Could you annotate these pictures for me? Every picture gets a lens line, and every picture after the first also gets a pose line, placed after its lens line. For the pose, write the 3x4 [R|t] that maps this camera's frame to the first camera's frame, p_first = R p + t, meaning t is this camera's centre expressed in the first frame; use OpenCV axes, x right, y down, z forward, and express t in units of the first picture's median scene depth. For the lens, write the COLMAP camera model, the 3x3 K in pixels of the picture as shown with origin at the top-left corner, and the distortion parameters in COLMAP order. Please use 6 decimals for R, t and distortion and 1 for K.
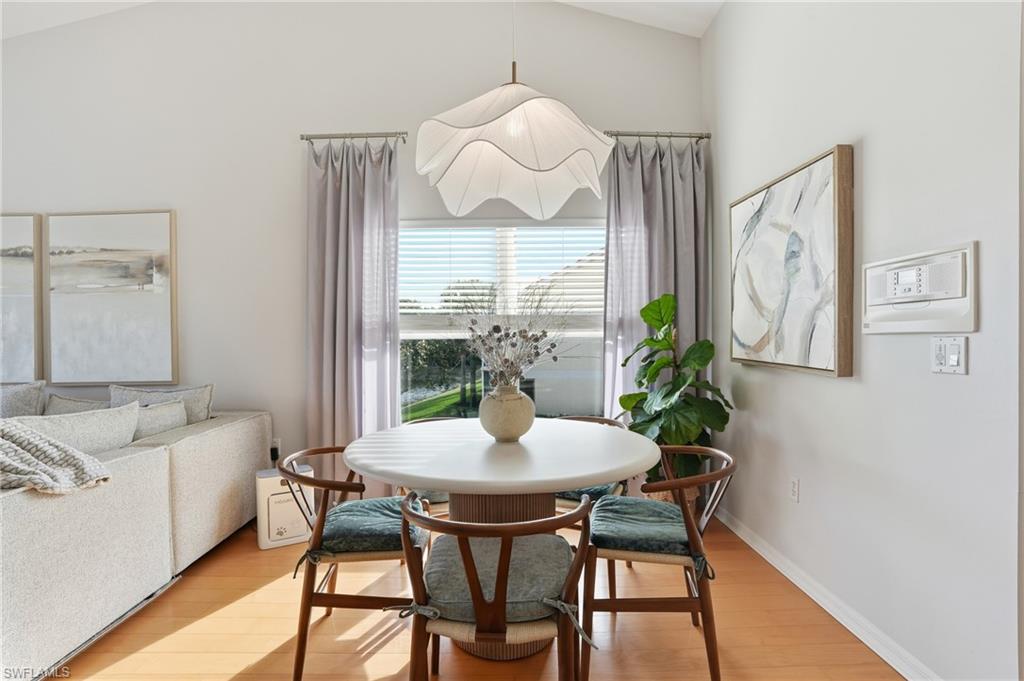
lens RADIAL K [[476.5, 0, 512.0], [0, 476.5, 340.5], [0, 0, 1]] dist [-0.067759, 0.024146]
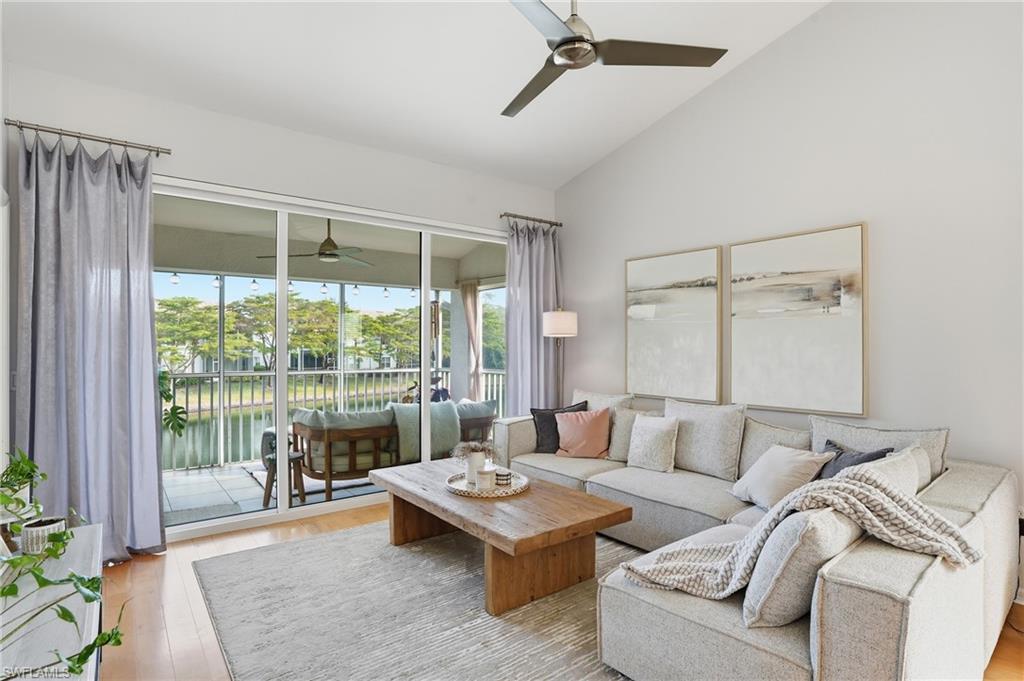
lens RADIAL K [[518.8, 0, 513.4], [0, 518.8, 346.5], [0, 0, 1]] dist [-0.067212, 0.029301]
pose [[0.613437, 0.013961, -0.789621, -0.381164], [-0.008730, 0.999903, 0.010897, -0.047820], [0.789696, 0.000209, 0.613499, -0.135509]]
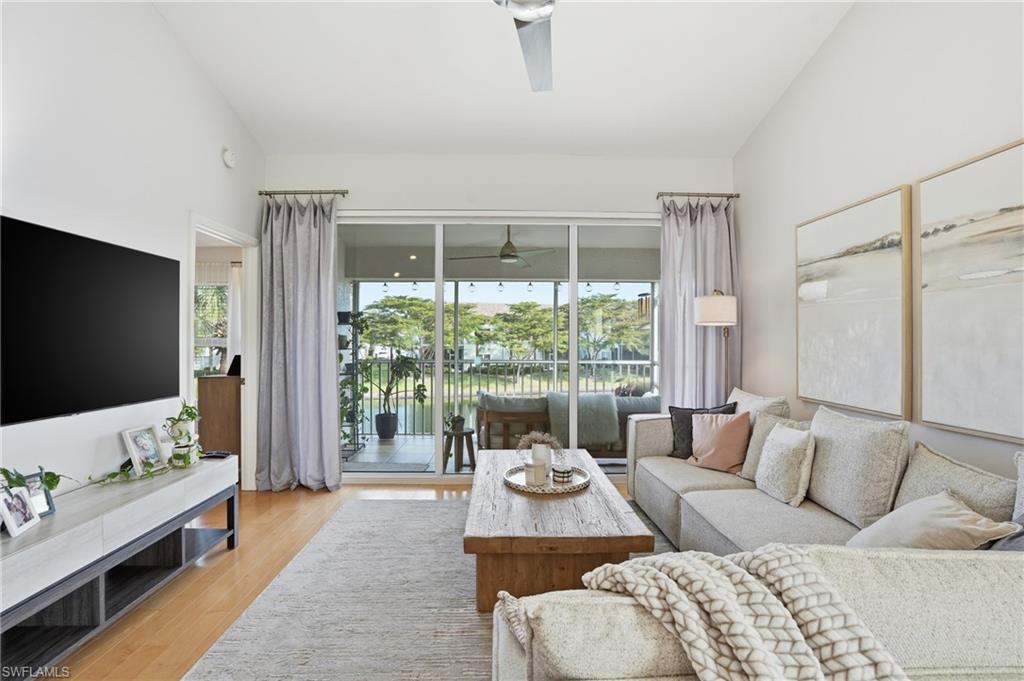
lens RADIAL K [[481.7, 0, 511.7], [0, 481.7, 337.3], [0, 0, 1]] dist [-0.068054, 0.026922]
pose [[0.023230, 0.004944, -0.999718, -0.313105], [-0.002607, 0.999985, 0.004885, -0.036201], [0.999727, 0.002493, 0.023242, 0.350524]]
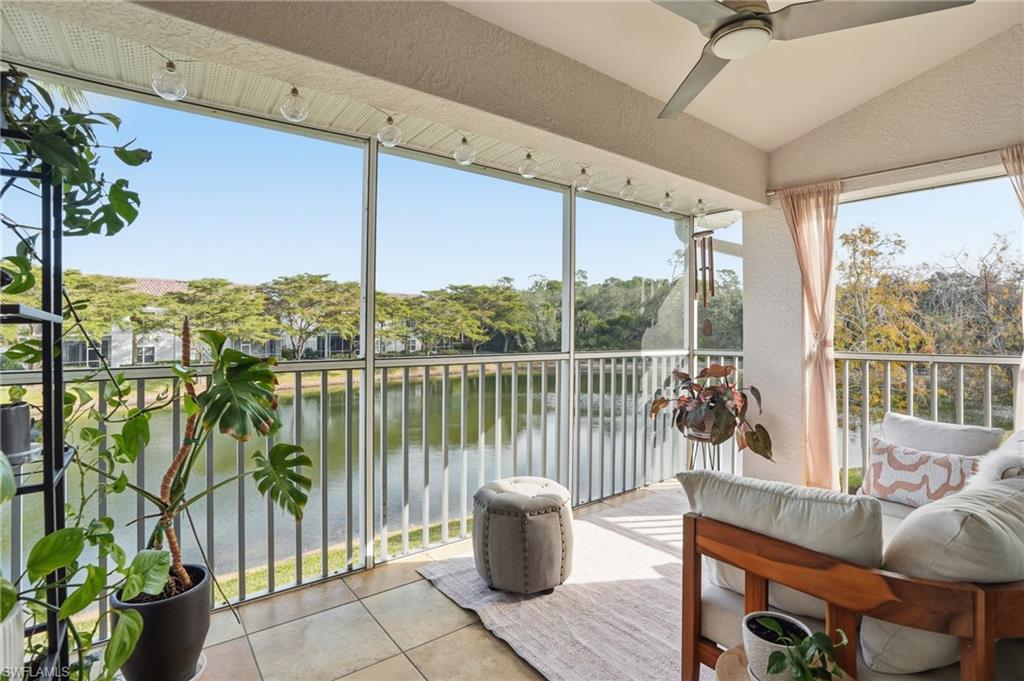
lens RADIAL K [[494.9, 0, 510.5], [0, 494.9, 337.6], [0, 0, 1]] dist [-0.068987, 0.029317]
pose [[0.598018, 0.025723, -0.801070, -1.675283], [-0.007337, 0.999619, 0.026621, 0.015693], [0.801449, -0.010042, 0.597979, -0.132075]]
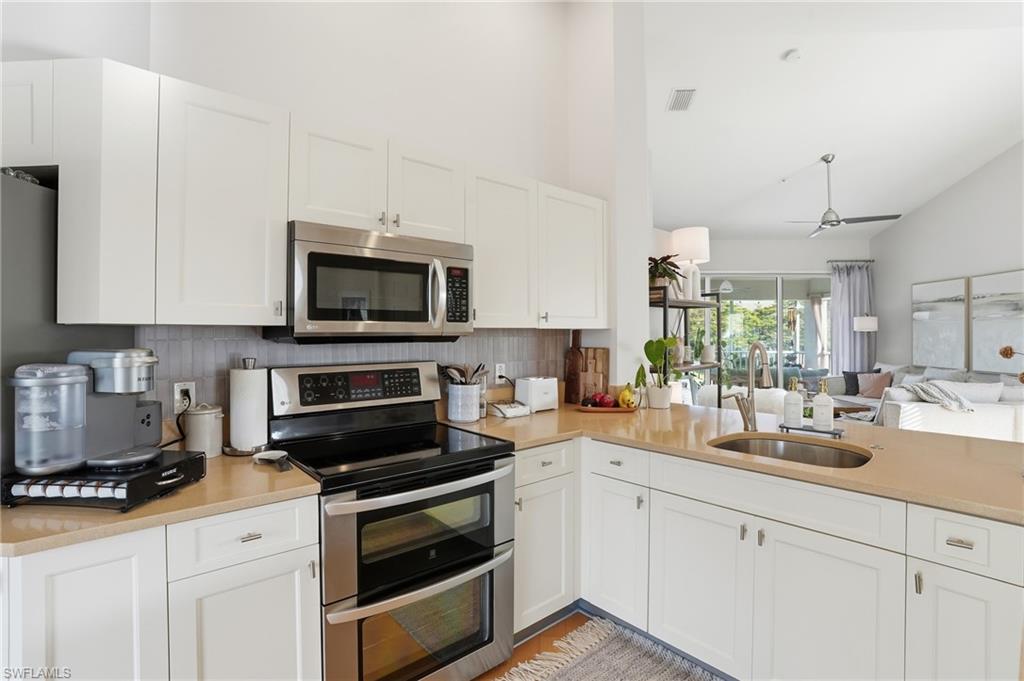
lens RADIAL K [[489.5, 0, 509.4], [0, 489.5, 332.1], [0, 0, 1]] dist [-0.065188, 0.026818]
pose [[-0.069901, 0.004853, -0.997542, 0.965185], [-0.002873, 0.999983, 0.005066, -0.062285], [0.997550, 0.003220, -0.069886, -0.692193]]
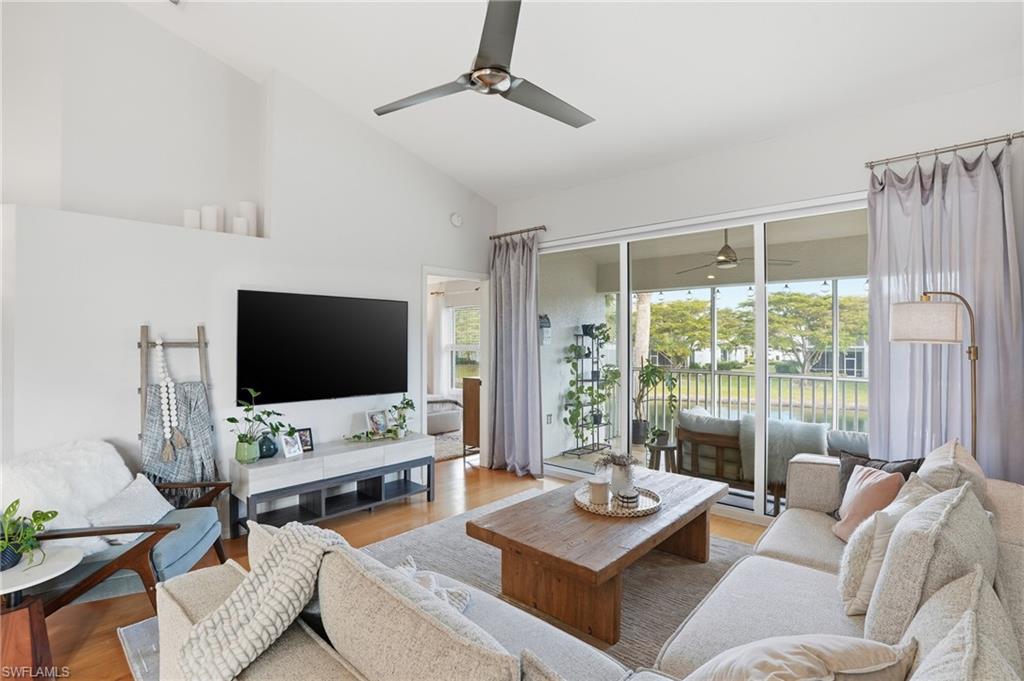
lens RADIAL K [[487.9, 0, 512.0], [0, 487.9, 340.5], [0, 0, 1]] dist [-0.043058, 0.000056]
pose [[-0.678840, 0.012120, -0.734186, -0.402154], [0.004584, 0.999914, 0.012268, -0.080111], [0.734272, 0.004963, -0.678838, 0.905812]]
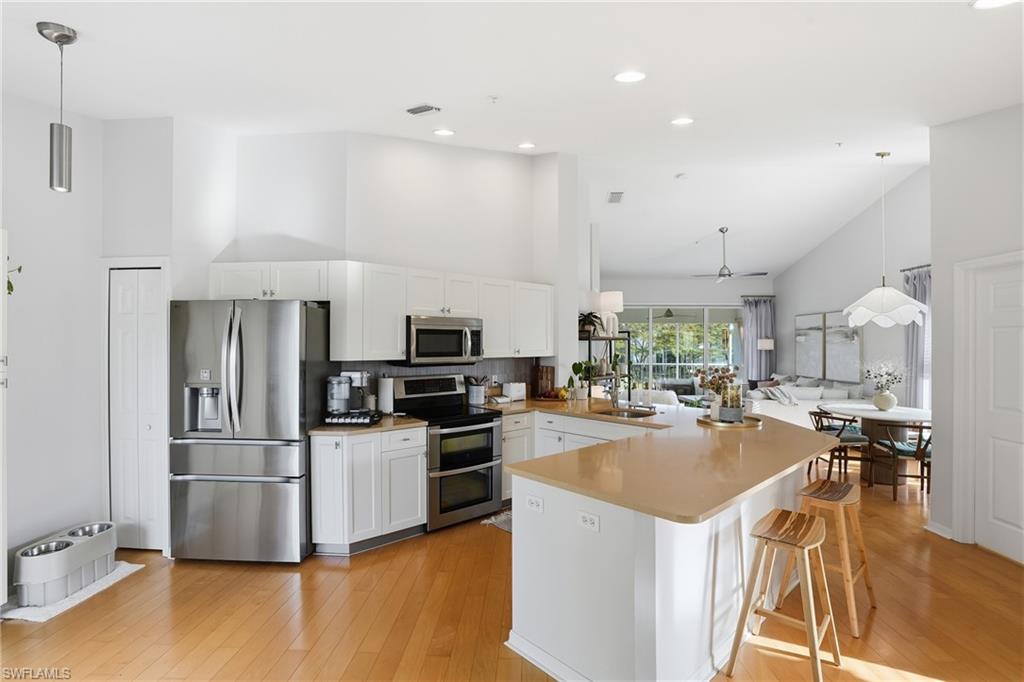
lens RADIAL K [[481.7, 0, 511.7], [0, 481.7, 337.8], [0, 0, 1]] dist [-0.068054, 0.026922]
pose [[-0.042721, -0.003606, -0.999081, 1.685378], [-0.005006, 0.999982, -0.003396, -0.119874], [0.999075, 0.004856, -0.042738, -0.646034]]
